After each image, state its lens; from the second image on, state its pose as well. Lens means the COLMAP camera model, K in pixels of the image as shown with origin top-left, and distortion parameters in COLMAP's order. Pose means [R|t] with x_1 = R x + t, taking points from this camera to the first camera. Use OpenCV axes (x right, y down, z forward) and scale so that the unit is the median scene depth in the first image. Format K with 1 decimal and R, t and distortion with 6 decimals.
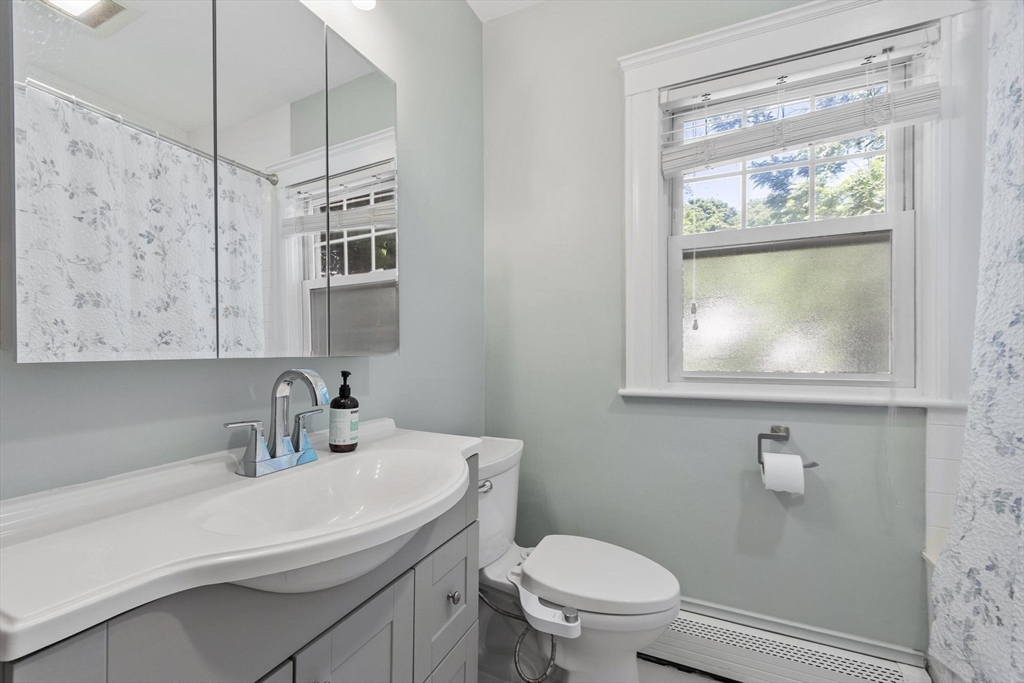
lens RADIAL K [[445.9, 0, 484.9], [0, 445.9, 344.5], [0, 0, 1]] dist [0.002473, 0.000570]
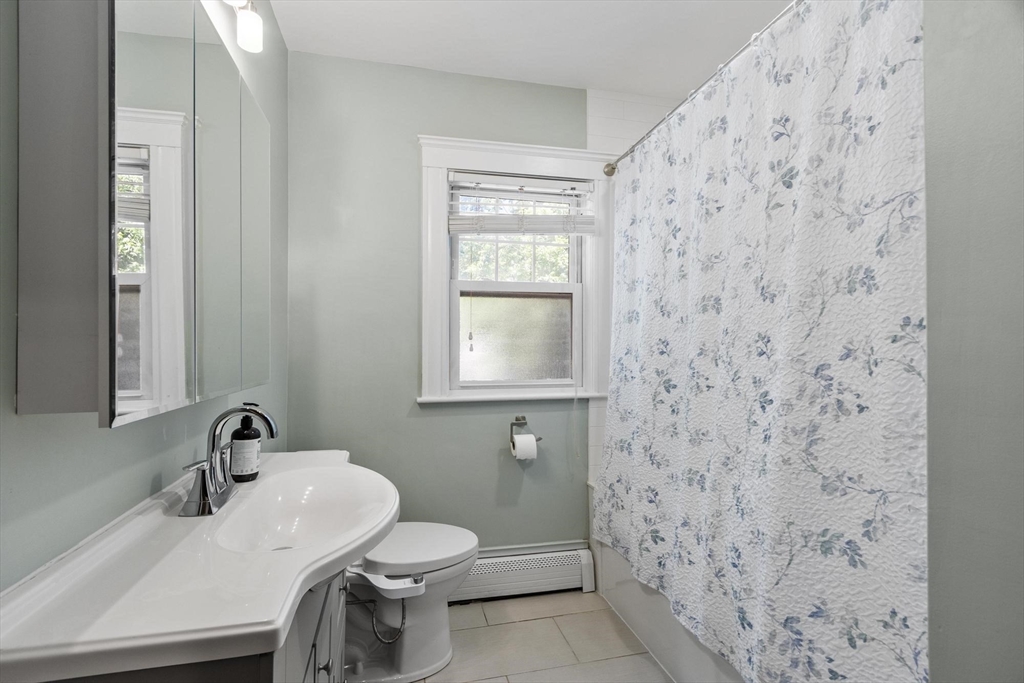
lens RADIAL K [[449.7, 0, 480.4], [0, 449.7, 338.1], [0, 0, 1]] dist [0.012718, 0.000098]
pose [[0.791835, 0.014510, 0.610563, -0.428397], [-0.006691, 0.999864, -0.015083, -0.065190], [-0.610699, 0.007858, 0.791824, -0.139354]]
